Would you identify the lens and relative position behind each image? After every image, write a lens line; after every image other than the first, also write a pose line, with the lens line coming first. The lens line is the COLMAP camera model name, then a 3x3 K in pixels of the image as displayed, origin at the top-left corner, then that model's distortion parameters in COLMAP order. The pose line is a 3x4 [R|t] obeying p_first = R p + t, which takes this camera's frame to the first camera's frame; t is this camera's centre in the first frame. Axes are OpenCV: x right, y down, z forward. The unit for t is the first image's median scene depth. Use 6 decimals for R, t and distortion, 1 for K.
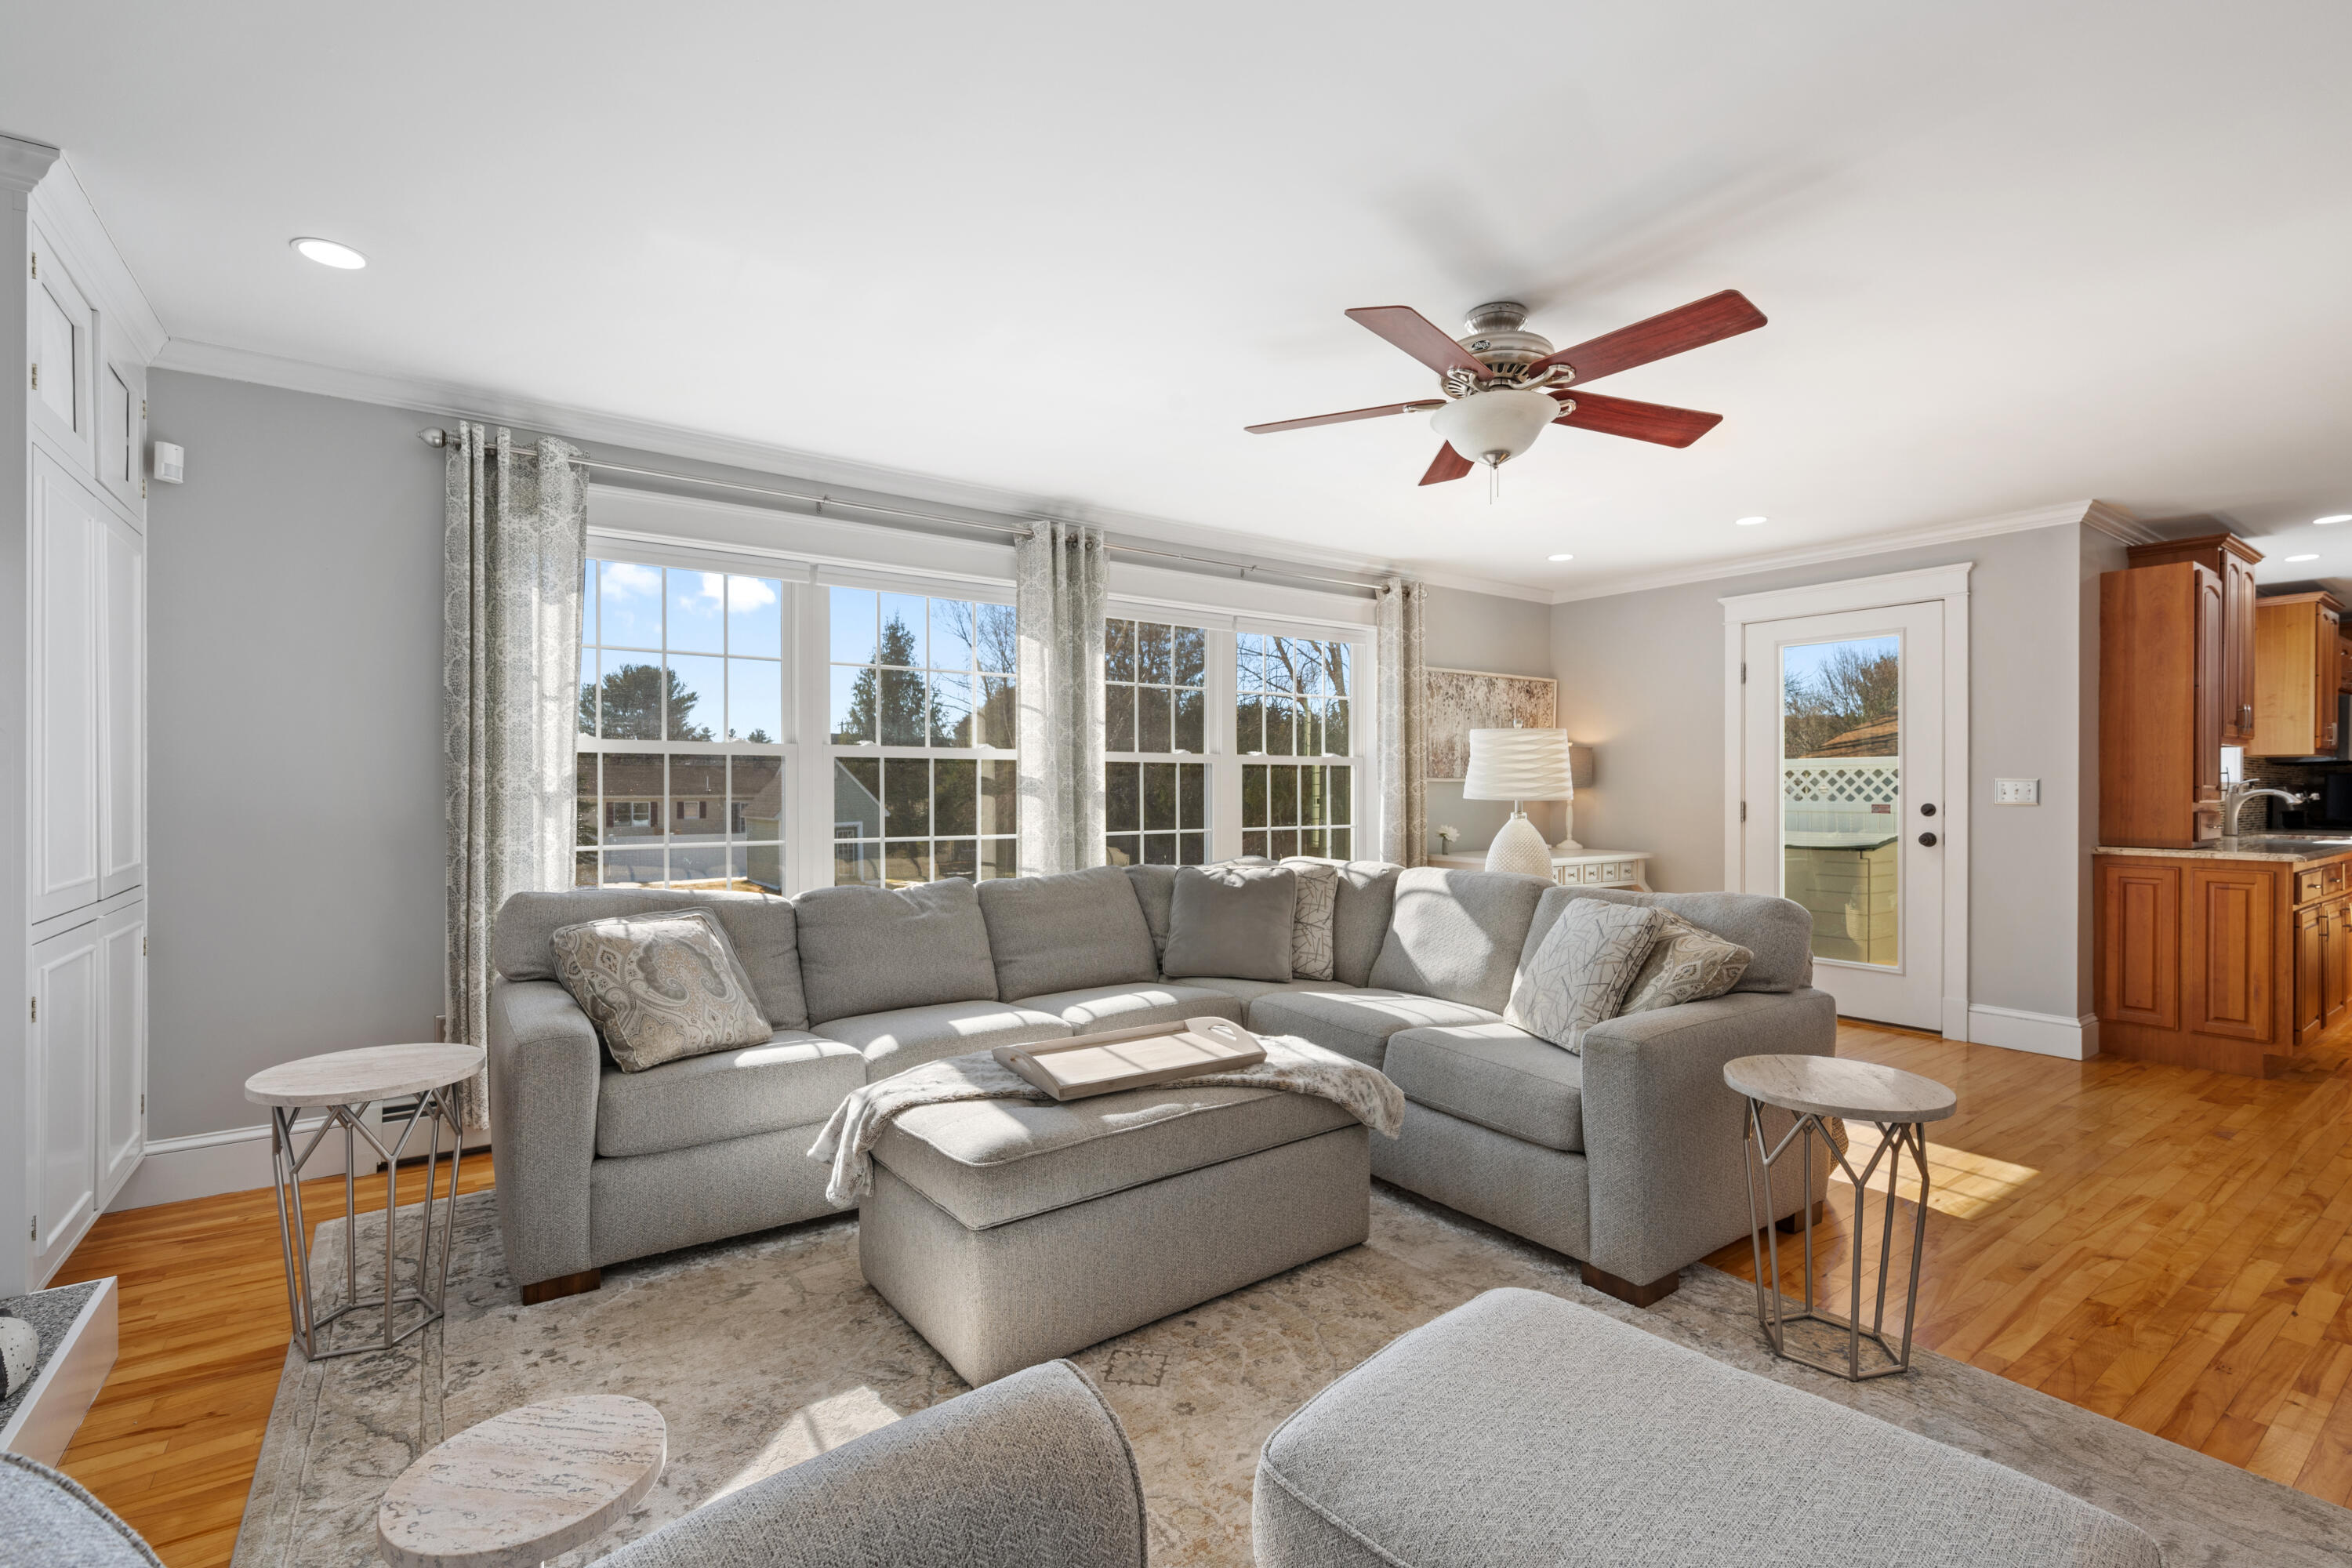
lens RADIAL K [[1062.0, 0, 1174.0], [0, 1062.0, 789.7], [0, 0, 1]] dist [-0.001314, -0.000473]
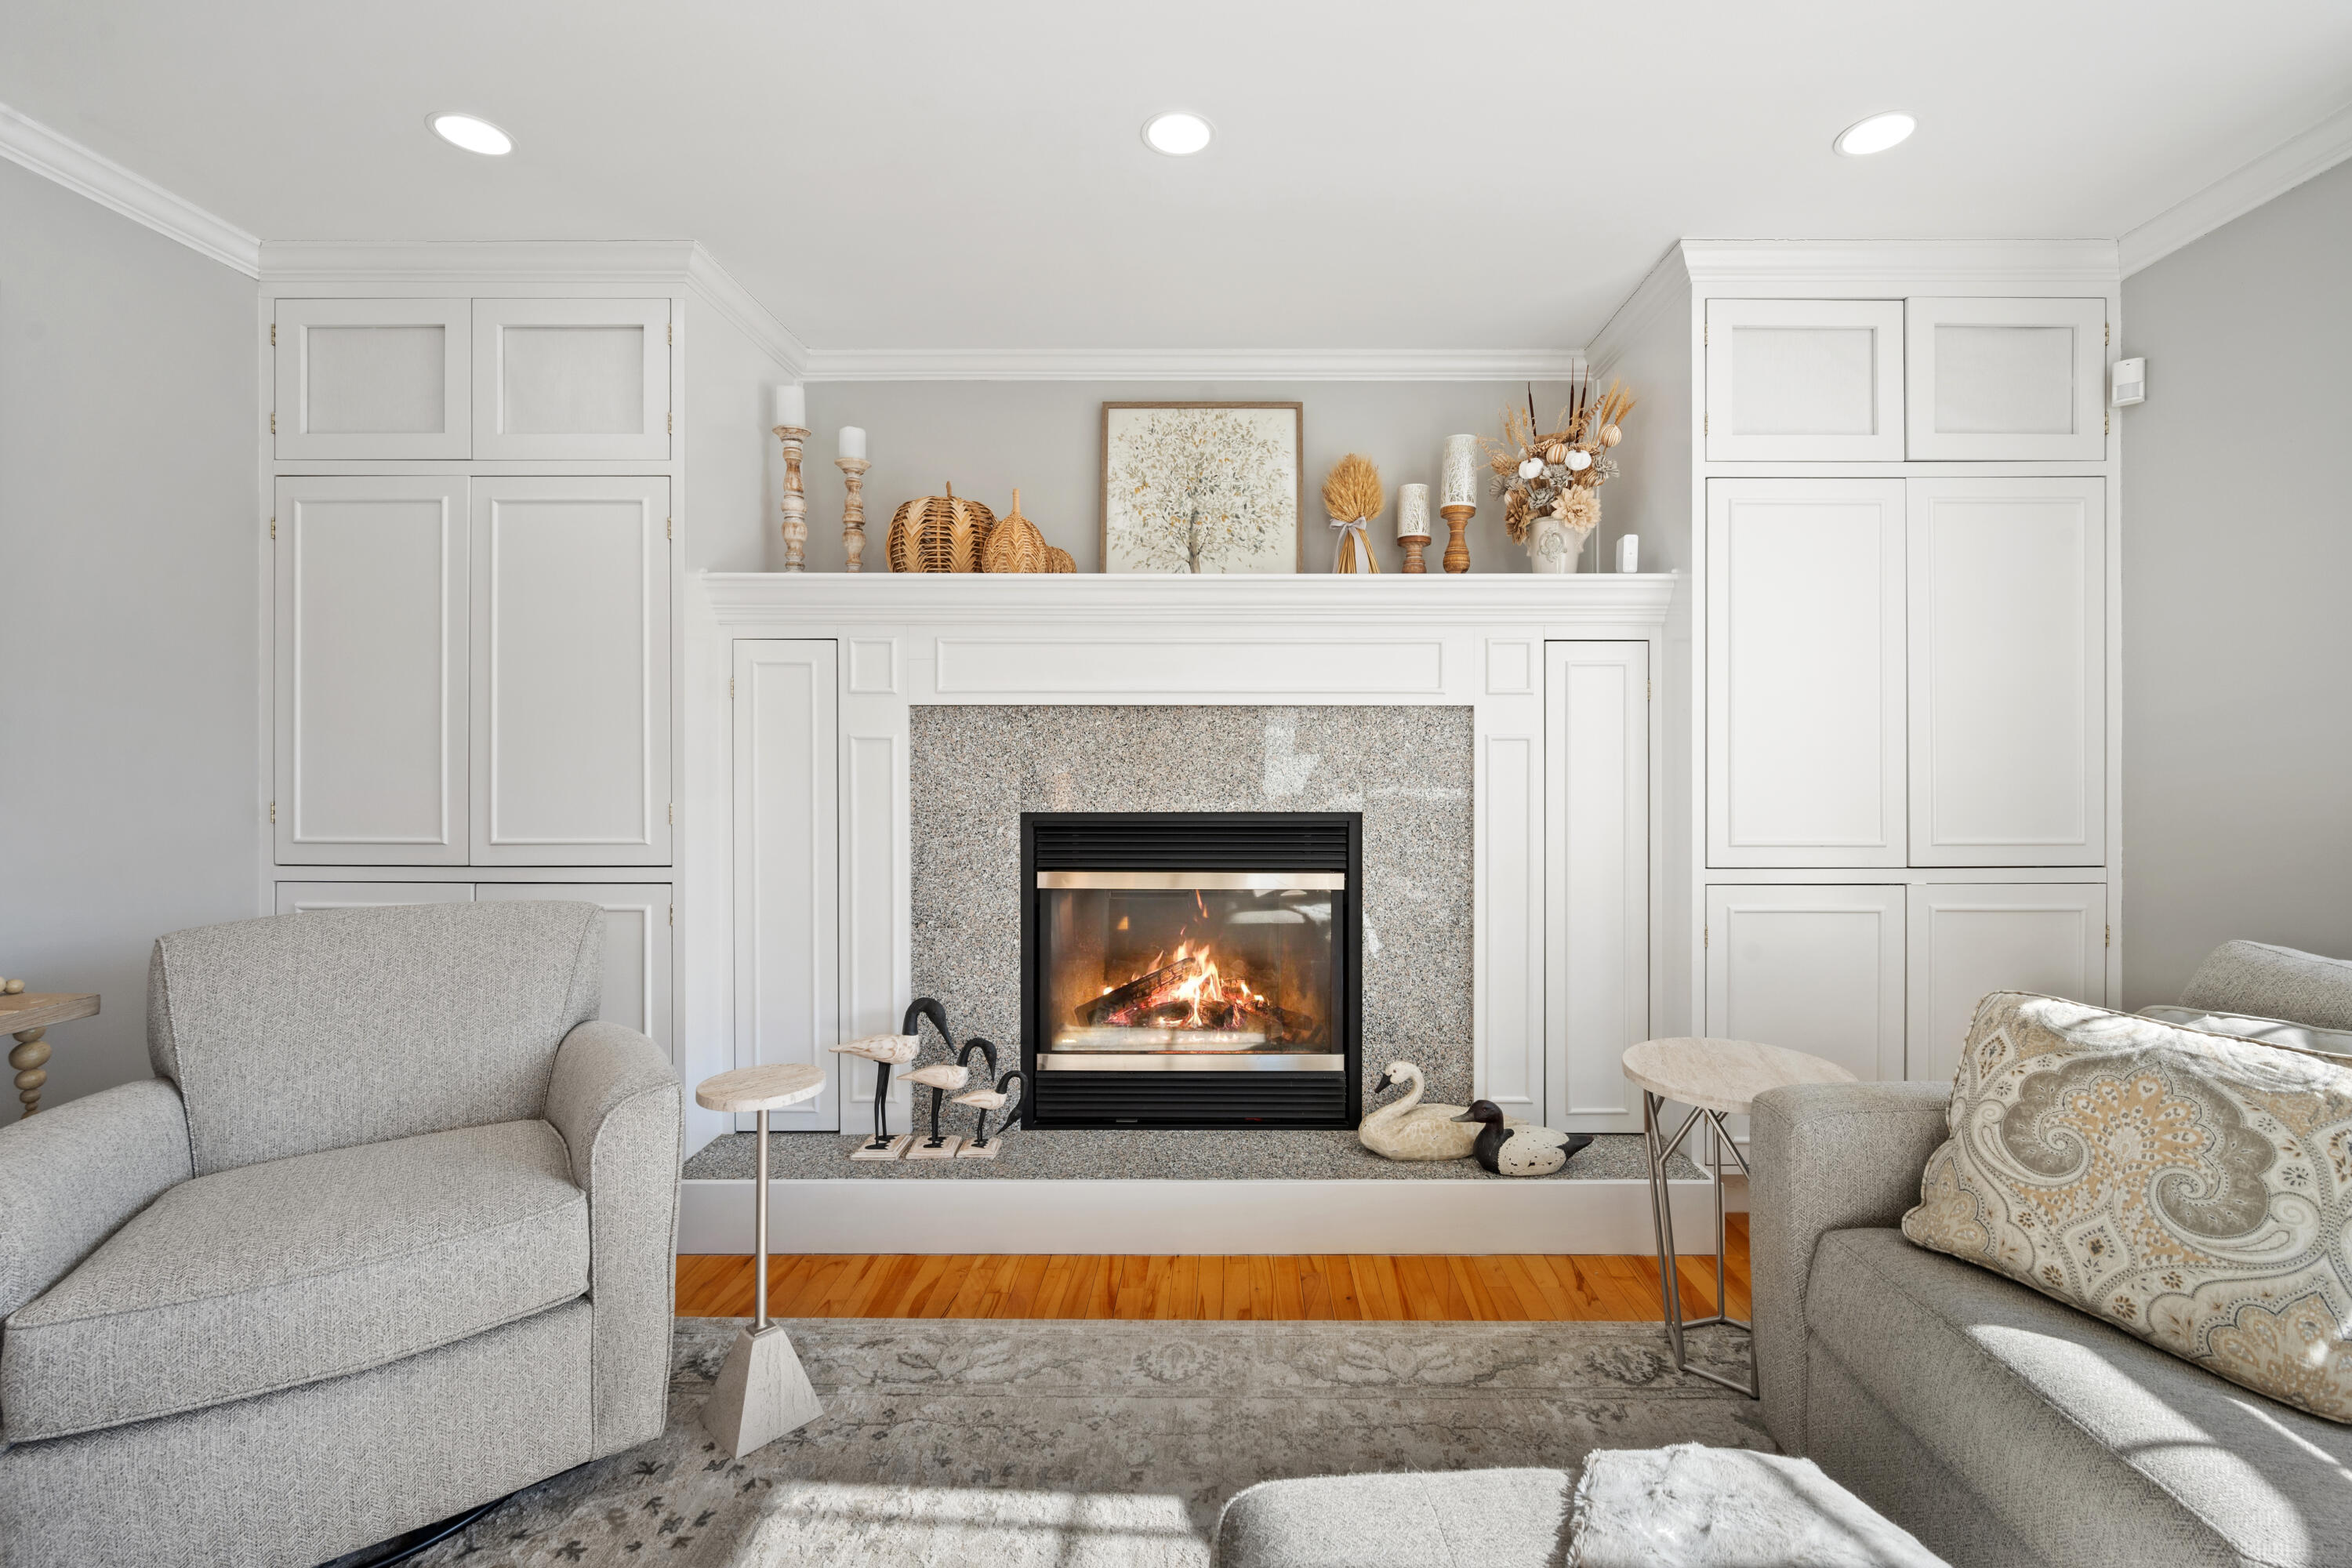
lens RADIAL K [[1001.9, 0, 1225.7], [0, 1001.9, 751.9], [0, 0, 1]] dist [-0.000570, -0.000031]
pose [[-0.585589, -0.005682, -0.810588, 0.092222], [-0.005876, 0.999979, -0.002765, 0.000048], [0.810586, 0.003144, -0.585611, 0.582366]]
